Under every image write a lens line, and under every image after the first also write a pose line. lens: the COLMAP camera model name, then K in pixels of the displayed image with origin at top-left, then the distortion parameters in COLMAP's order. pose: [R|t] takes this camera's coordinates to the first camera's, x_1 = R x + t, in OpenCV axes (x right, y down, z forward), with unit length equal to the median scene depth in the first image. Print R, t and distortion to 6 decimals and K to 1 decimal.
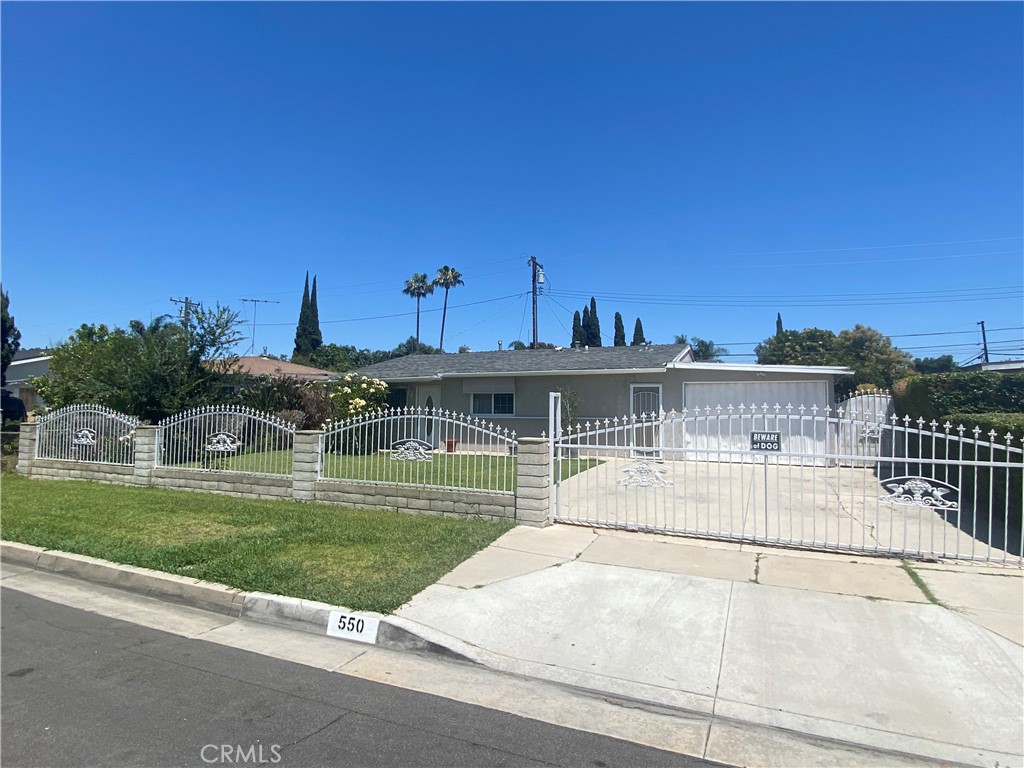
lens RADIAL K [[579.5, 0, 485.4], [0, 579.5, 356.0], [0, 0, 1]] dist [0.021216, -0.018050]
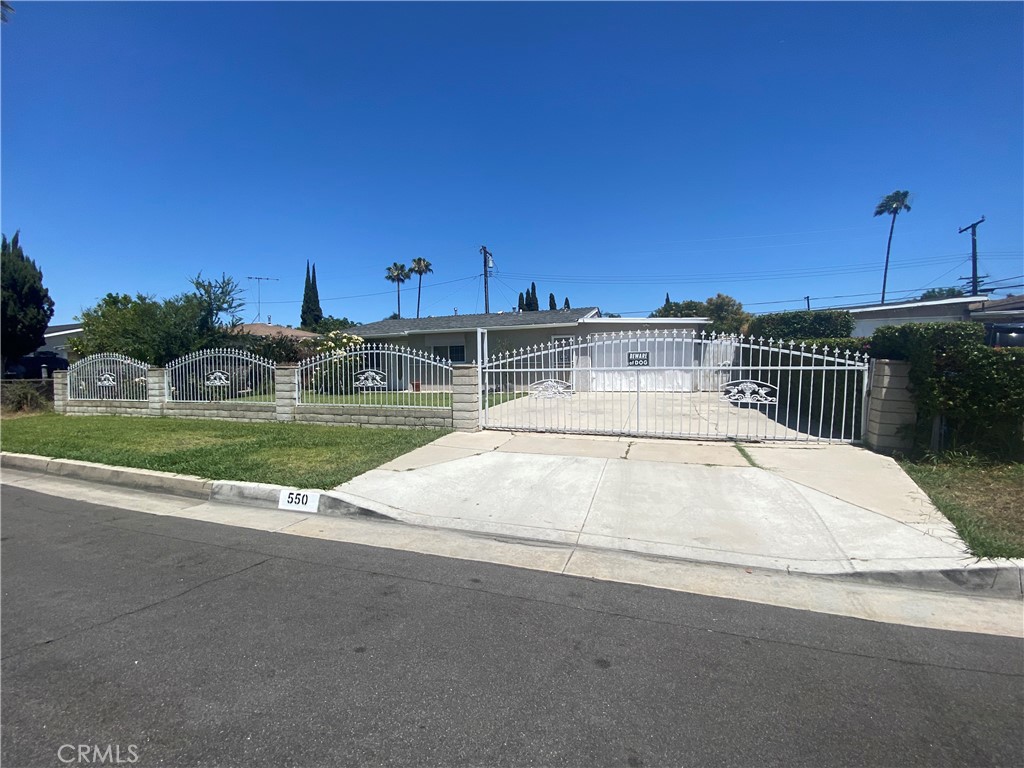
lens RADIAL K [[413.7, 0, 508.3], [0, 413.7, 389.2], [0, 0, 1]] dist [0.002602, -0.005229]
pose [[0.996985, -0.023715, 0.073880, 0.122252], [0.017139, 0.995937, 0.088406, 0.131502], [-0.075676, -0.086873, 0.993341, 0.099551]]
